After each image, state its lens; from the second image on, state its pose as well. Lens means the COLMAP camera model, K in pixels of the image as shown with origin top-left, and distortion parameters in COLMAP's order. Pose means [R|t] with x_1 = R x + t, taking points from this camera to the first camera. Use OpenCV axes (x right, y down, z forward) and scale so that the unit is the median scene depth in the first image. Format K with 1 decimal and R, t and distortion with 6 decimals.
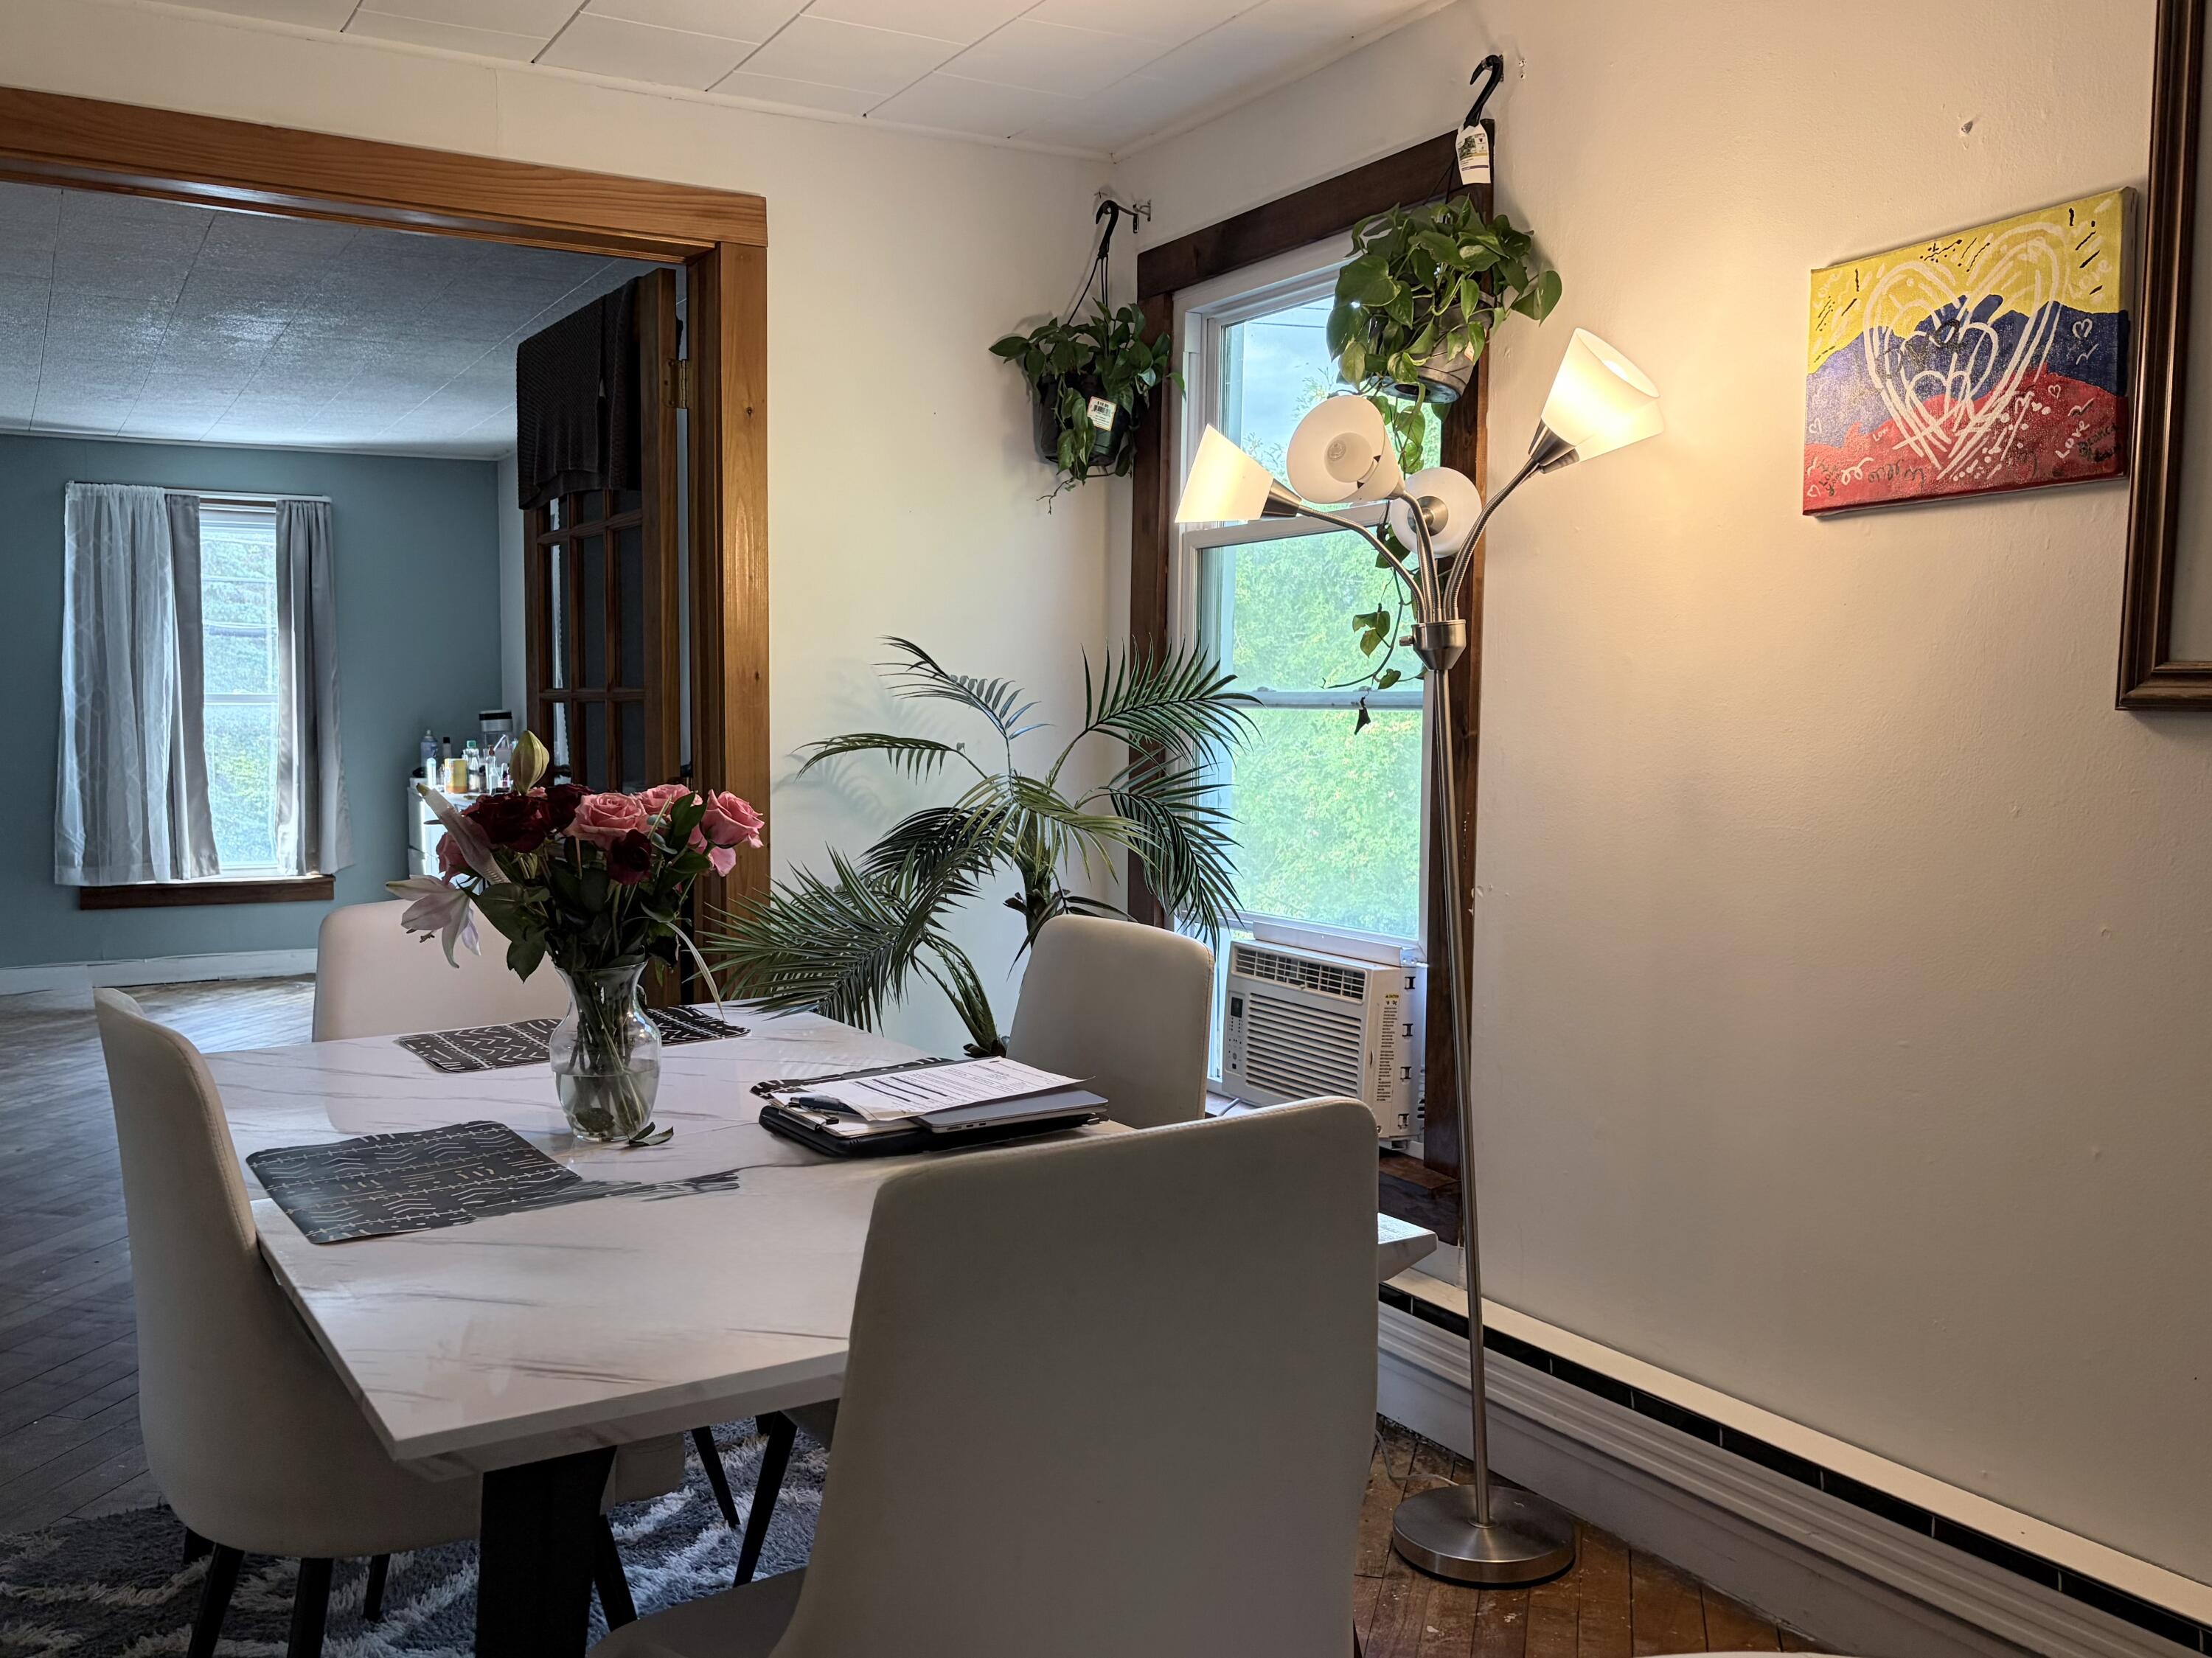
lens RADIAL K [[1909.1, 0, 1091.3], [0, 1909.1, 828.5], [0, 0, 1]] dist [0.049675, 0.001239]
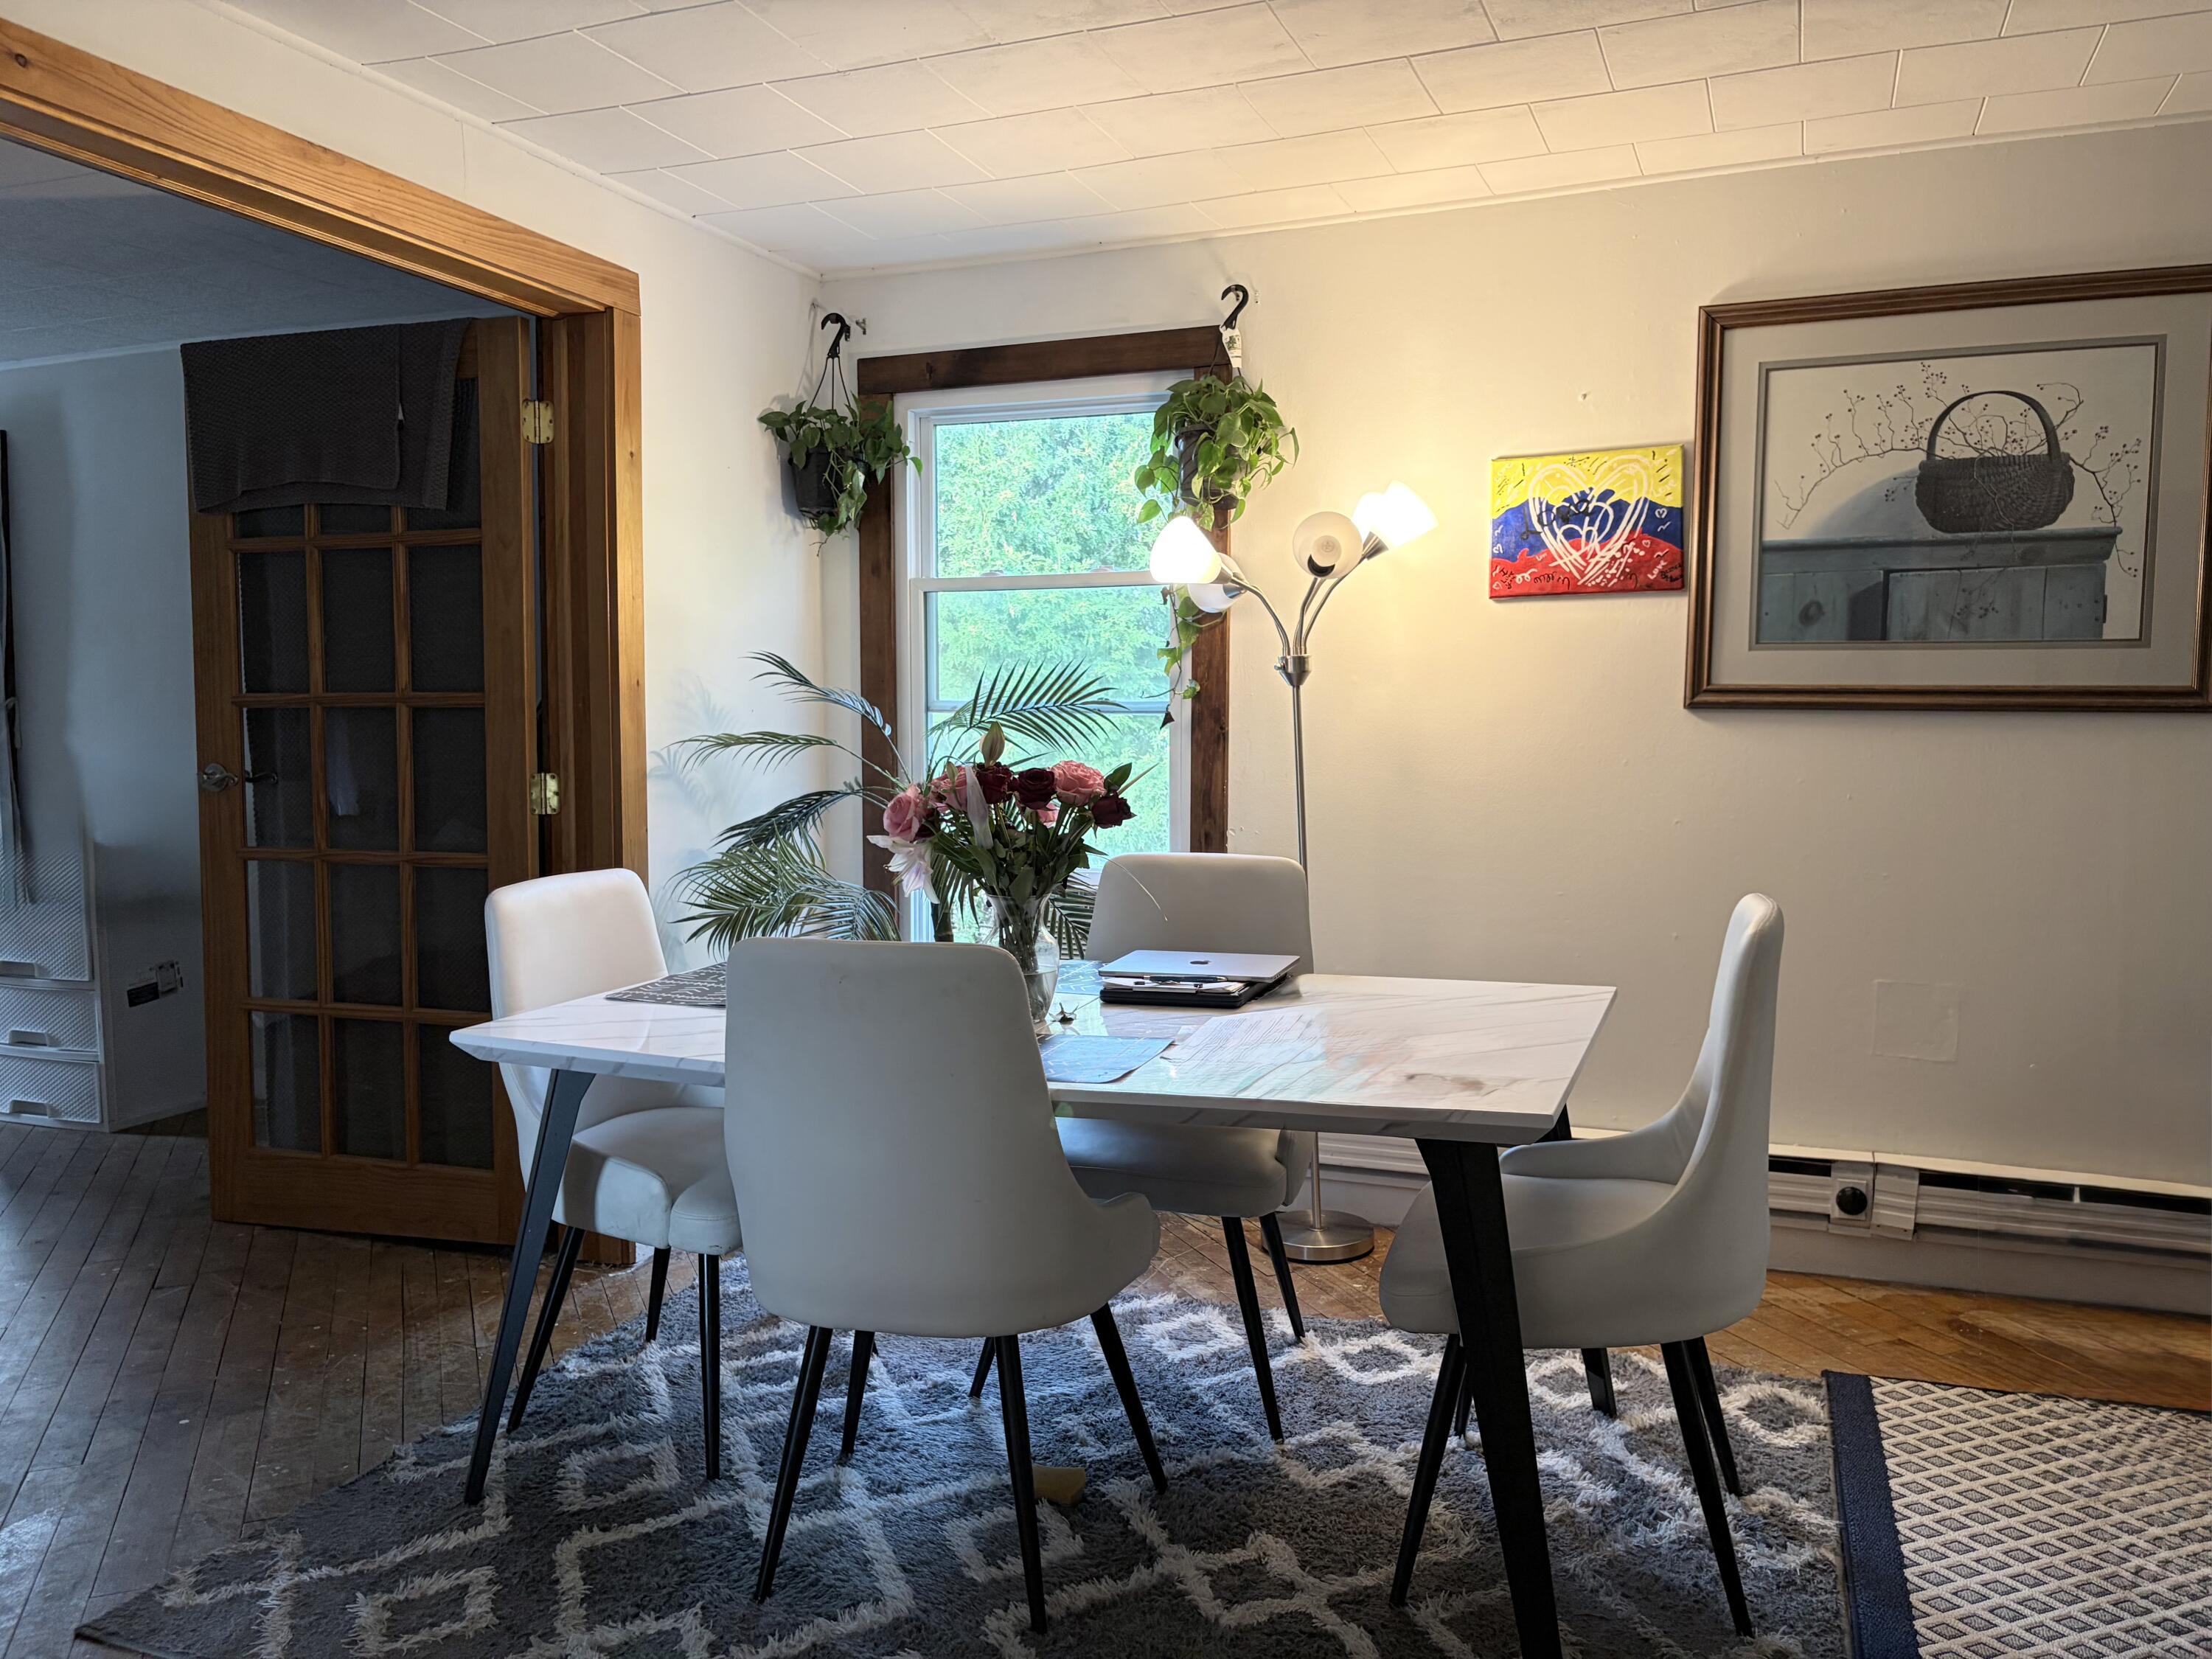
lens RADIAL K [[1656.0, 0, 1109.3], [0, 1656.0, 826.1], [0, 0, 1]] dist [0.058105, -0.052234]
pose [[0.769119, -0.041960, 0.637727, -0.920845], [0.044102, 0.998948, 0.012538, 0.009488], [-0.637582, 0.018482, 0.770160, 0.066732]]
